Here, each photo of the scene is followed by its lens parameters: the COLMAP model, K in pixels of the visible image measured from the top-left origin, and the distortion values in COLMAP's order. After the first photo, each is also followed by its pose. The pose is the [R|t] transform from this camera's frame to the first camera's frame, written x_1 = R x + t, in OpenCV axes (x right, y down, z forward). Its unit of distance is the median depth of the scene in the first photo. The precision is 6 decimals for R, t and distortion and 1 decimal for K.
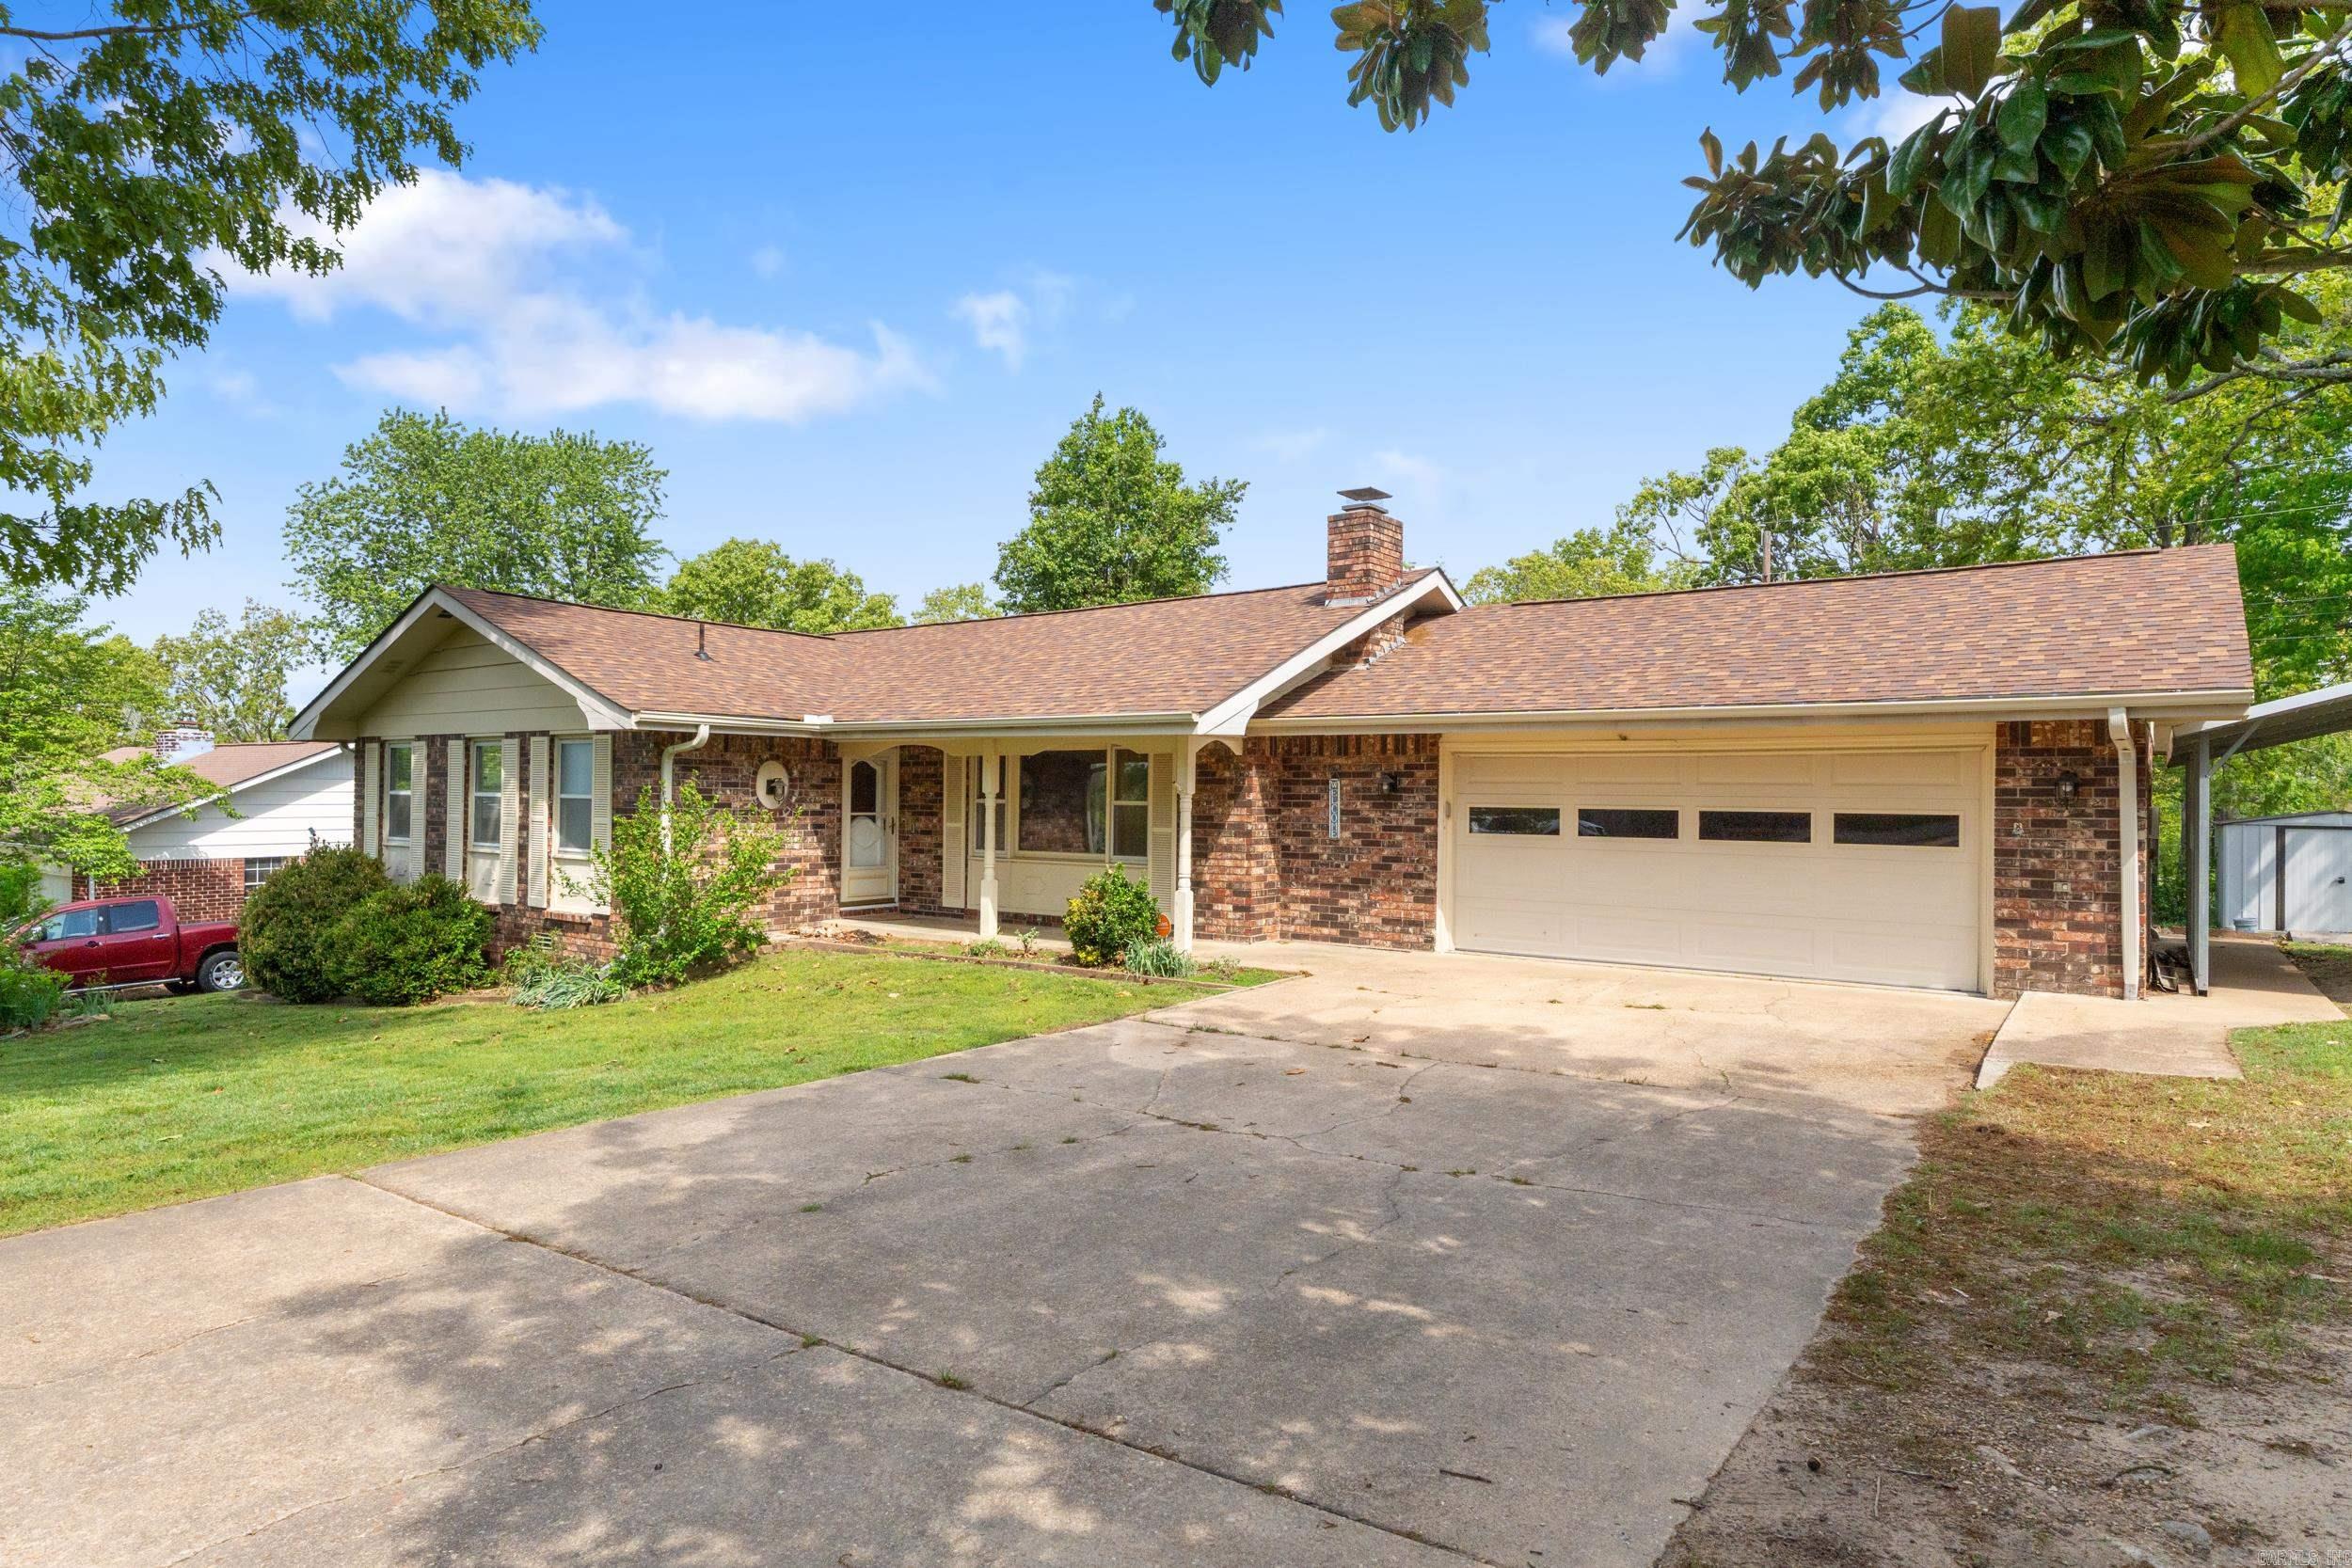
lens RADIAL K [[1311.0, 0, 1220.7], [0, 1311.0, 781.8], [0, 0, 1]] dist [-0.003010, 0.000263]
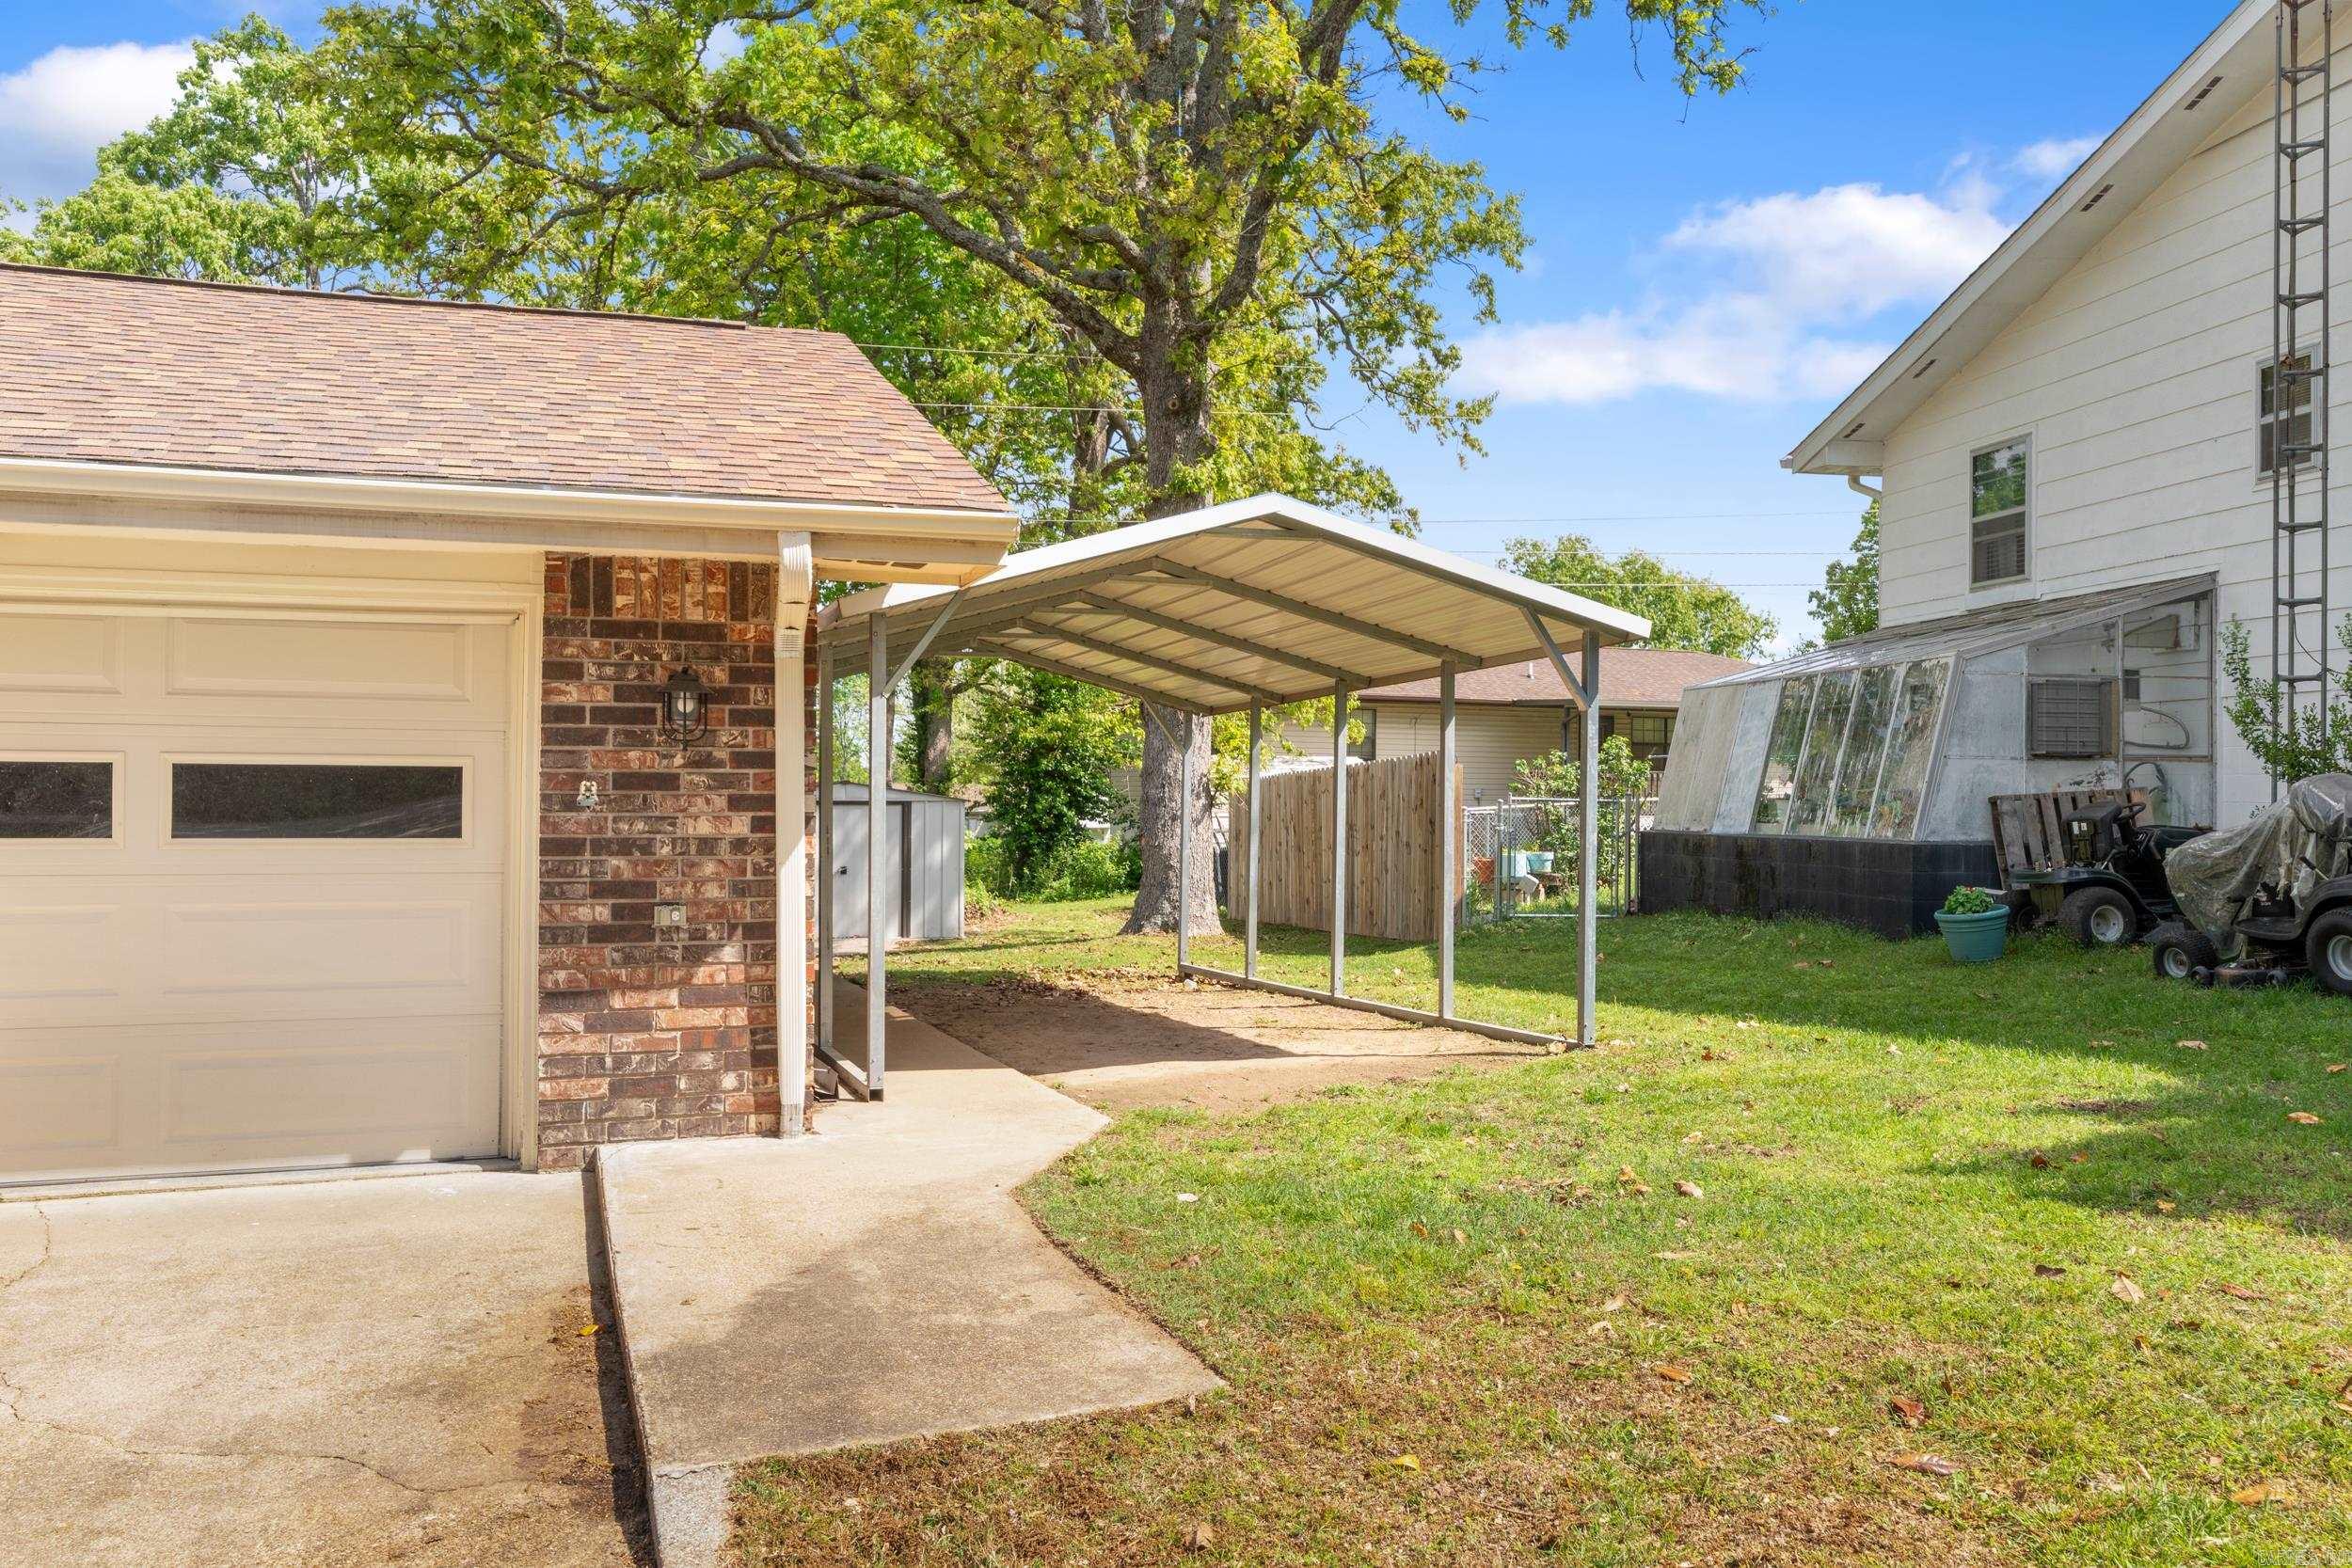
lens RADIAL K [[1775.6, 0, 1169.8], [0, 1775.6, 782.6], [0, 0, 1]] dist [-0.012158, -0.008072]
pose [[0.575618, -0.000849, 0.817718, 0.215859], [-0.009664, 0.999923, 0.007841, 0.024816], [-0.817662, -0.012415, 0.575565, 0.470294]]
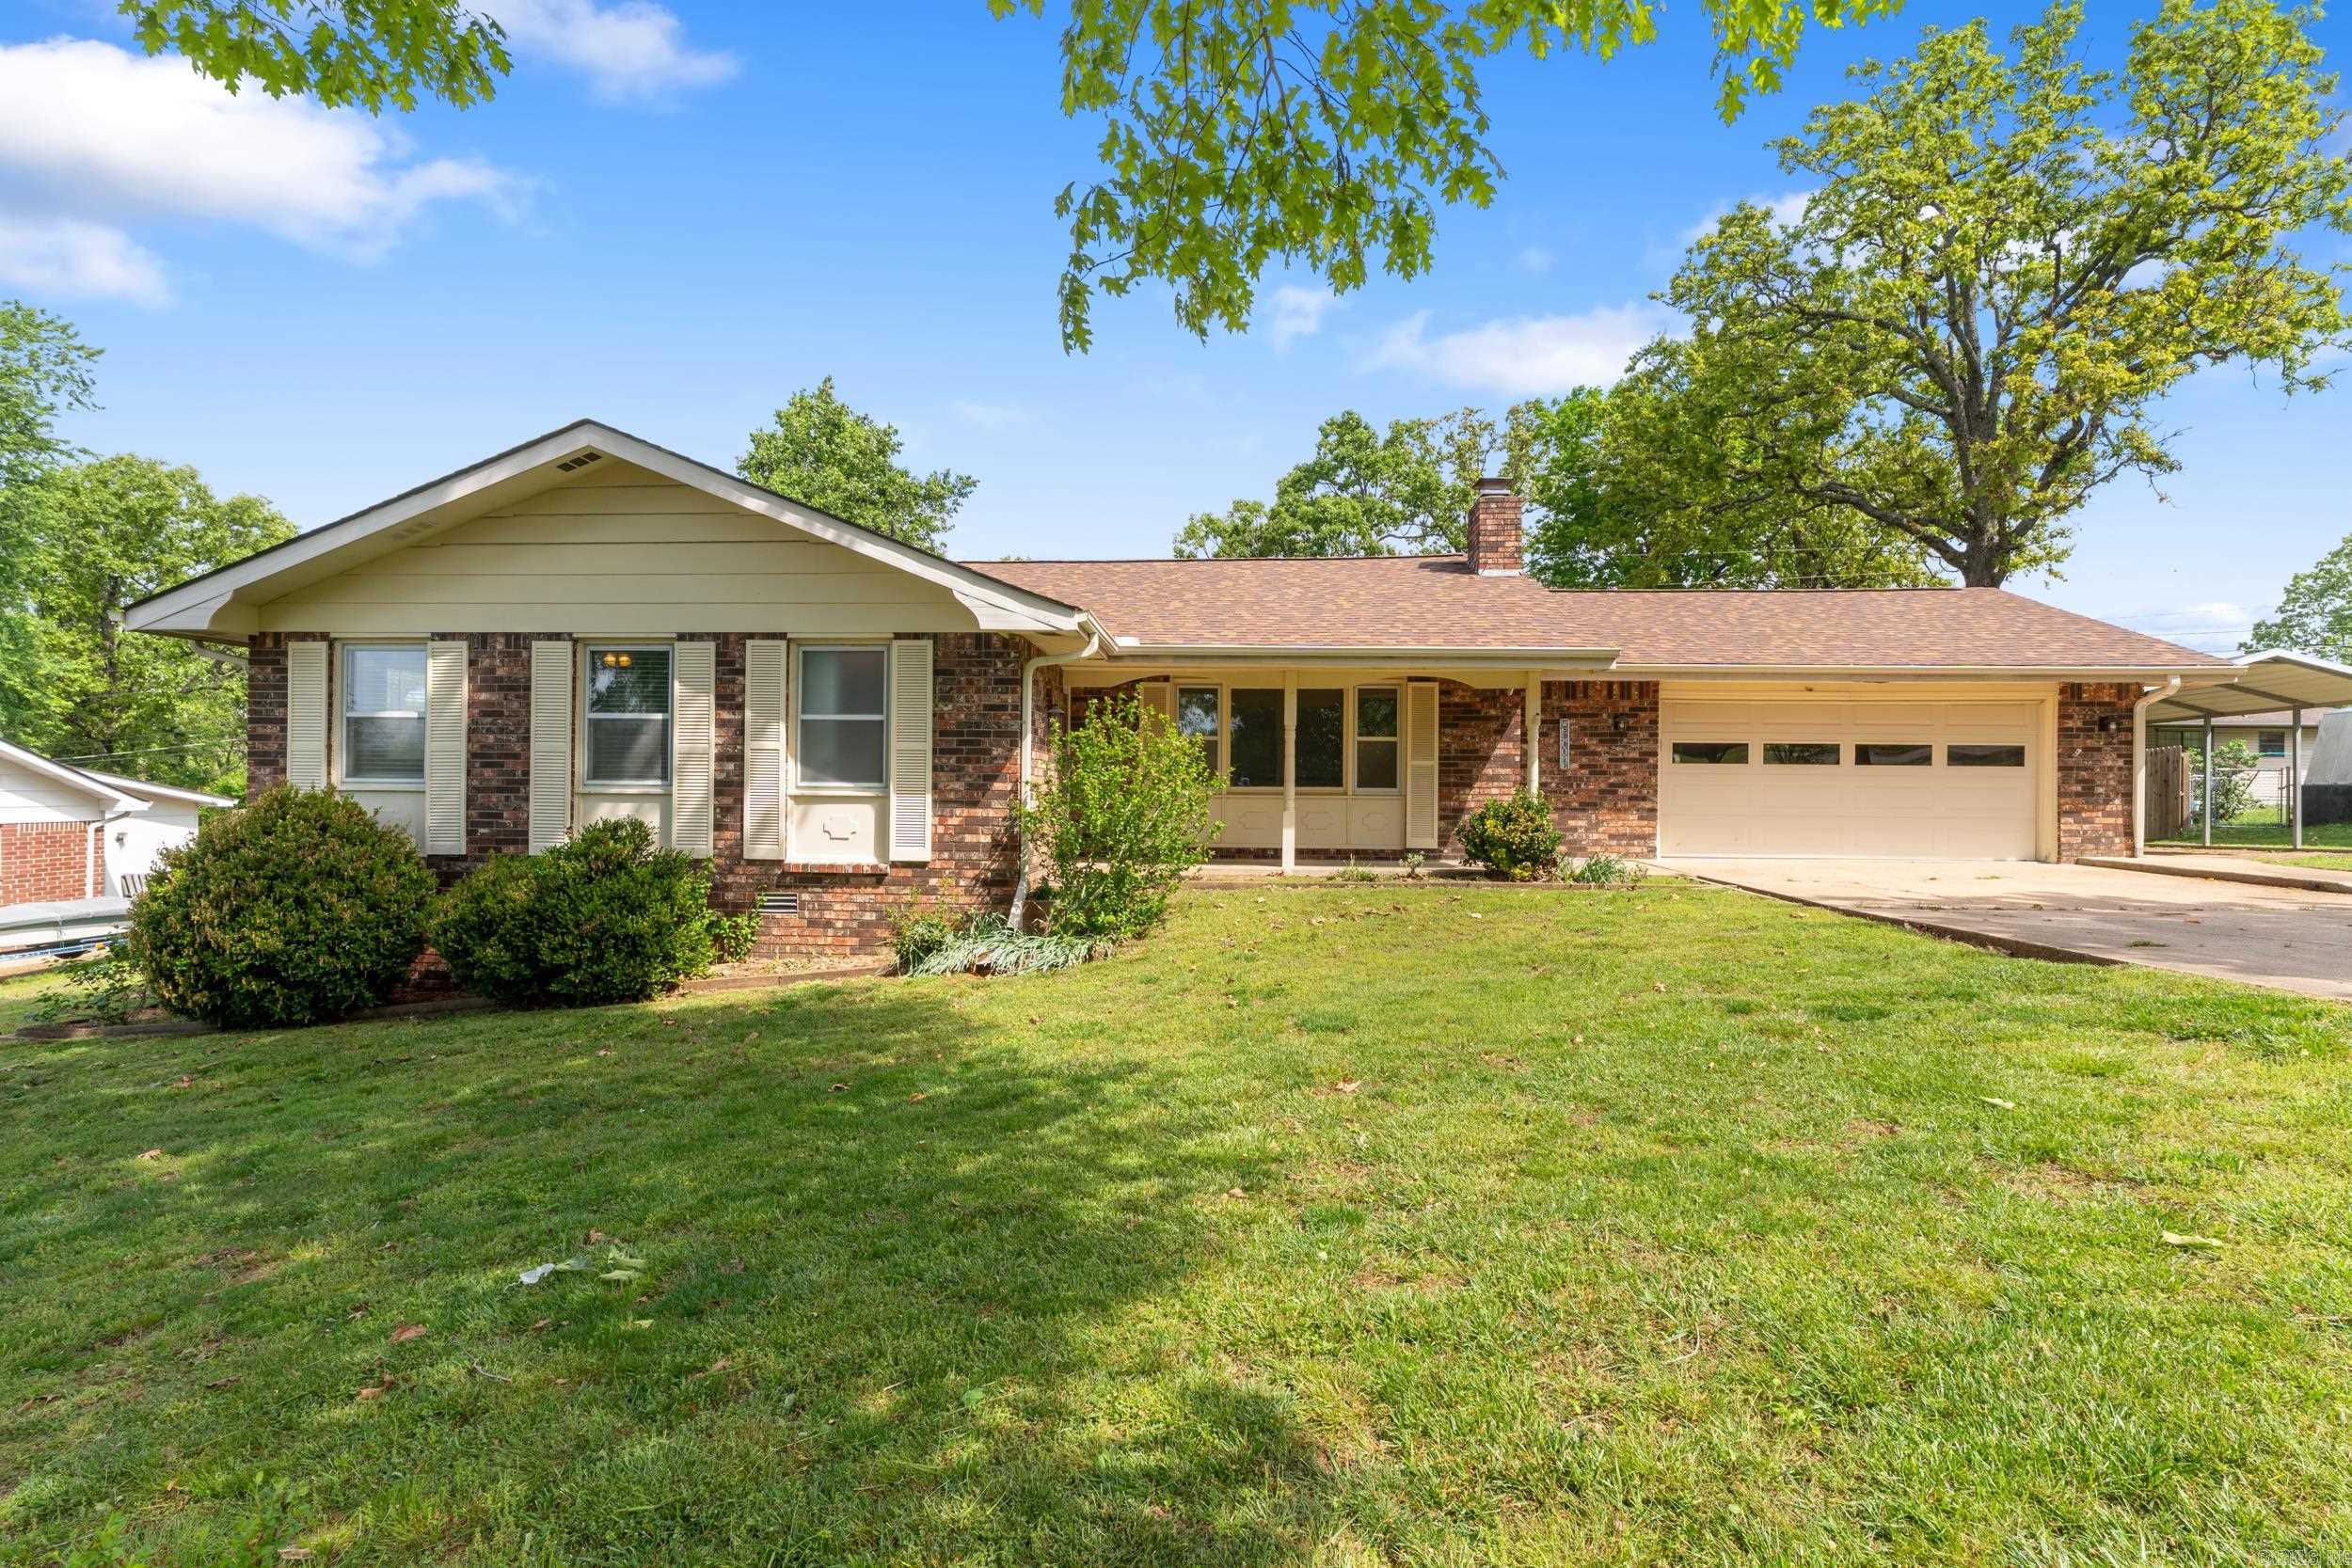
lens RADIAL K [[1073.8, 0, 1180.3], [0, 1073.8, 782.3], [0, 0, 1]] dist [-0.009018, 0.000368]
pose [[0.847442, -0.001729, 0.530884, -0.951942], [-0.004829, 0.999928, 0.010966, 0.061044], [-0.530865, -0.011856, 0.847373, 0.484638]]
